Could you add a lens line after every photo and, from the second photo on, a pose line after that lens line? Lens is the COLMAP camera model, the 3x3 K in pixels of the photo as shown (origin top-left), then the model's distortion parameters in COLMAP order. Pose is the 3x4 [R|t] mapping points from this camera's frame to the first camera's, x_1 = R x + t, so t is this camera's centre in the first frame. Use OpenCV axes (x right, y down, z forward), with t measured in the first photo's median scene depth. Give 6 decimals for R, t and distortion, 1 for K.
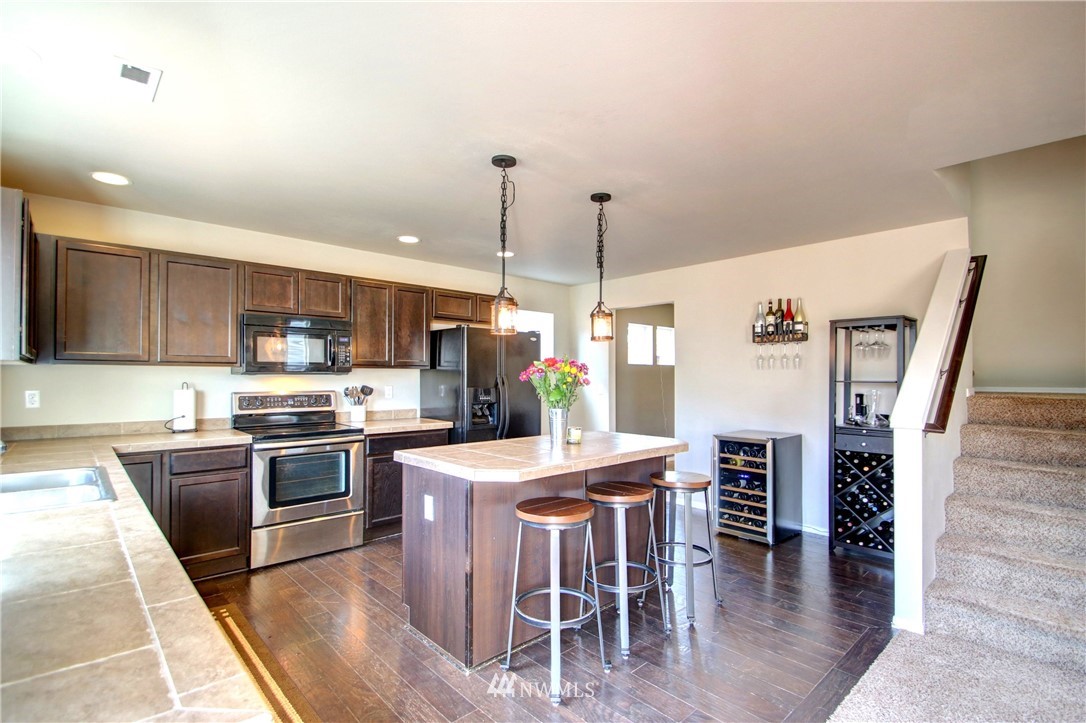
lens RADIAL K [[510.8, 0, 556.5], [0, 510.8, 372.9], [0, 0, 1]] dist [0.004054, -0.011500]
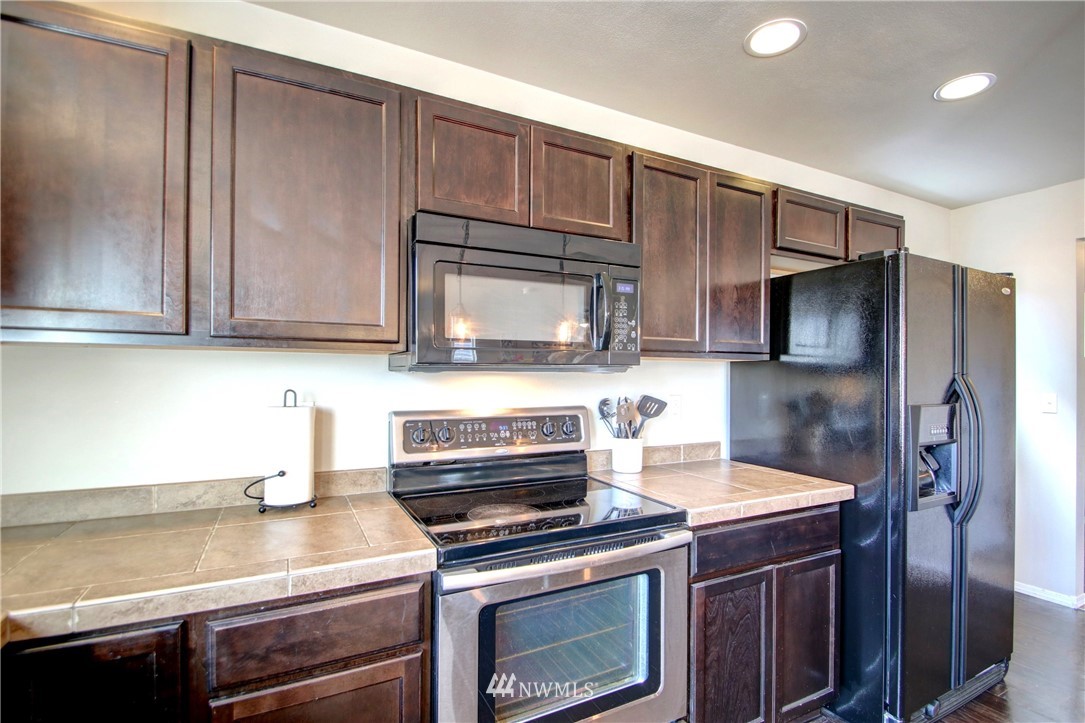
lens RADIAL K [[510.3, 0, 549.1], [0, 510.3, 371.3], [0, 0, 1]] dist [0.004054, -0.011500]
pose [[0.960261, -0.001755, -0.279098, -0.361152], [0.000500, 0.999989, -0.004569, 0.004808], [0.279103, 0.004248, 0.960252, 0.584138]]
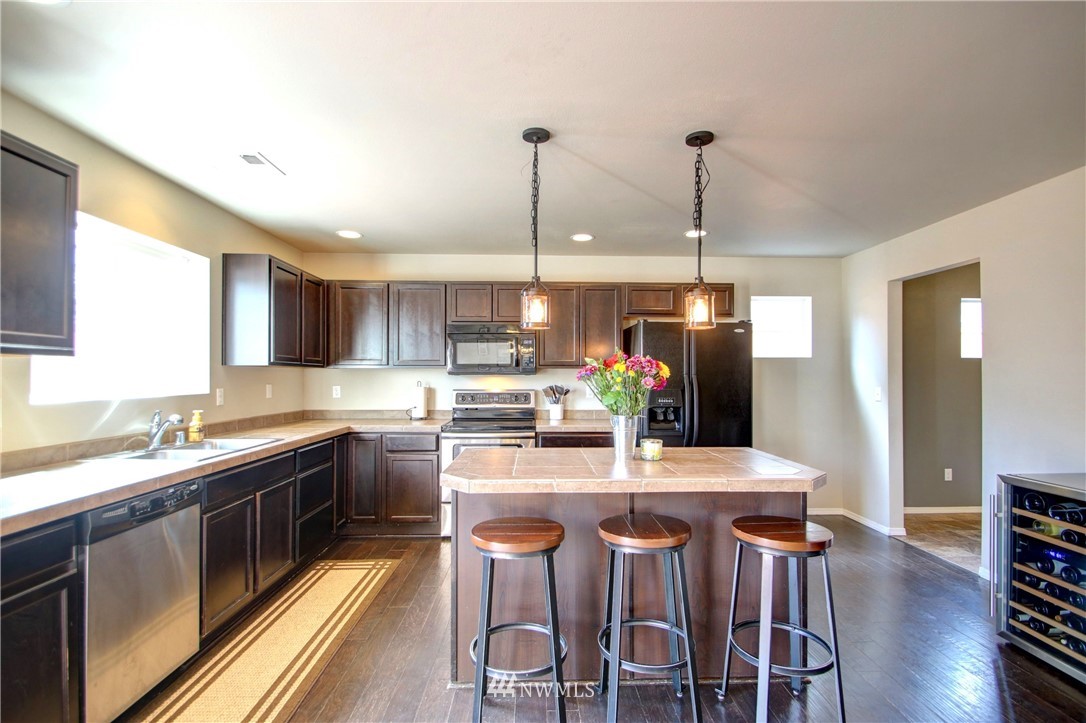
lens RADIAL K [[510.8, 0, 552.6], [0, 510.8, 375.7], [0, 0, 1]] dist [0.004054, -0.011500]
pose [[0.746072, -0.001120, -0.665865, 0.339758], [0.003582, 0.999991, 0.002331, 0.003240], [0.665856, -0.004124, 0.746069, 0.234552]]
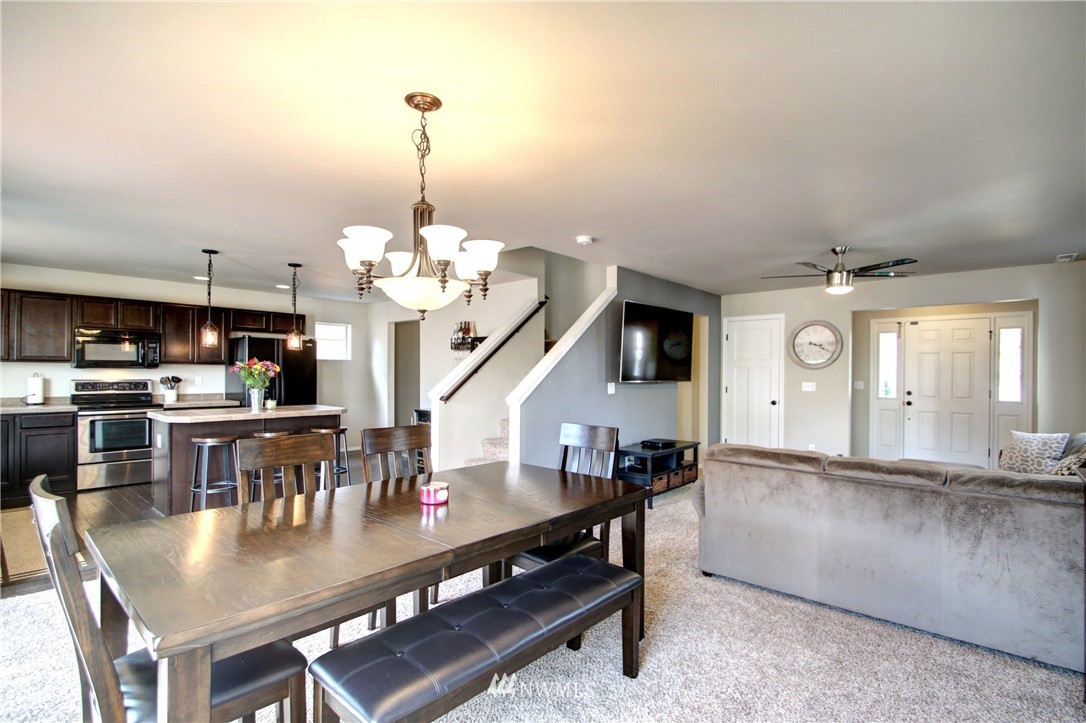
lens RADIAL K [[510.8, 0, 551.2], [0, 510.8, 370.8], [0, 0, 1]] dist [0.004054, -0.011500]
pose [[0.996144, 0.006929, 0.087460, 0.624996], [-0.007330, 0.999964, 0.004261, -0.005249], [-0.087428, -0.004886, 0.996159, -0.600965]]
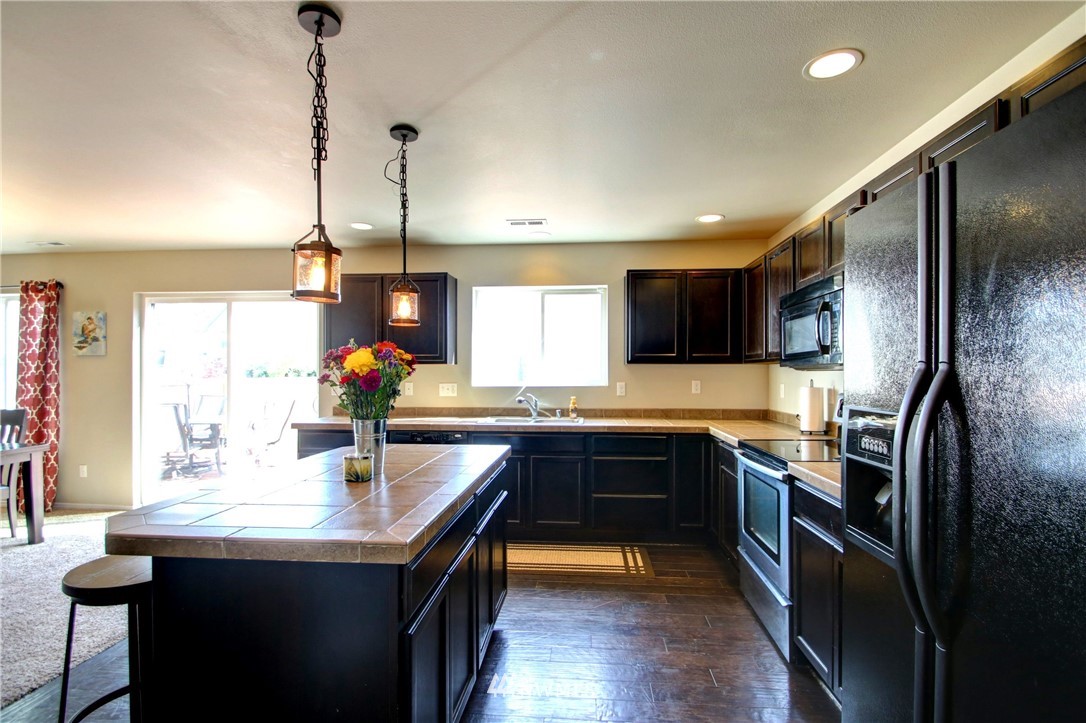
lens RADIAL K [[510.8, 0, 548.3], [0, 510.8, 373.0], [0, 0, 1]] dist [0.004054, -0.011500]
pose [[-0.749159, -0.001205, -0.662389, 0.203062], [0.003604, 0.999976, -0.005895, 0.010199], [0.662381, -0.006804, -0.749137, 1.222172]]
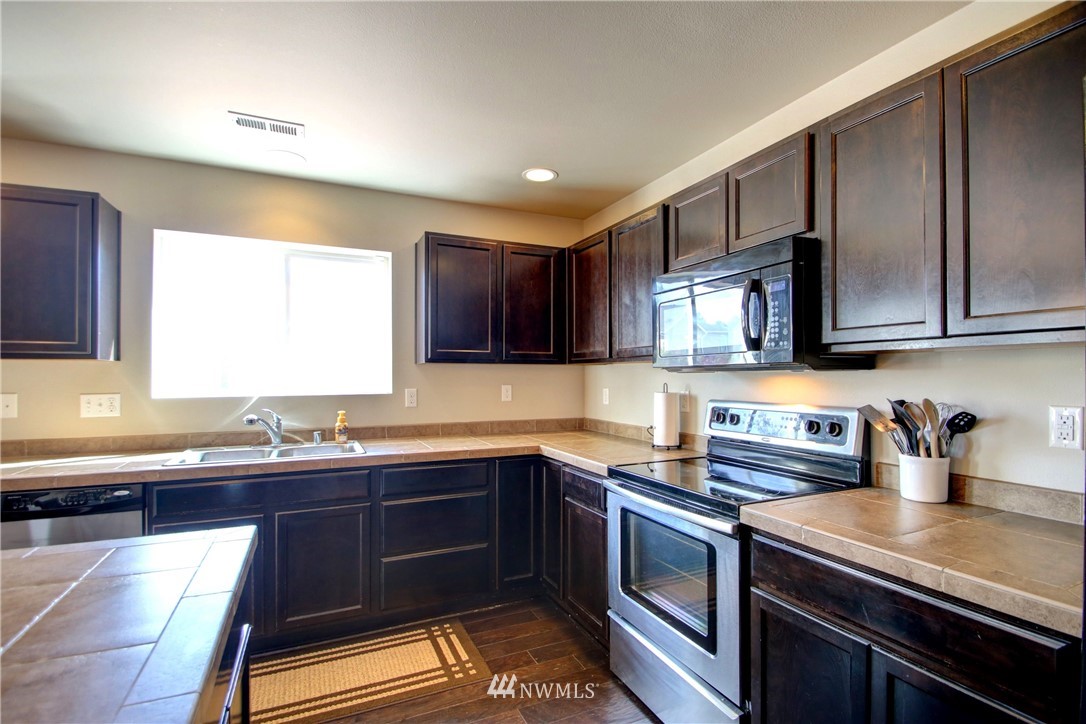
lens RADIAL K [[510.8, 0, 552.7], [0, 510.8, 375.0], [0, 0, 1]] dist [0.004054, -0.011500]
pose [[-0.320231, -0.001445, -0.947338, 0.040188], [0.006673, 0.999971, -0.003781, 0.007683], [0.947316, -0.007532, -0.320212, 0.965318]]
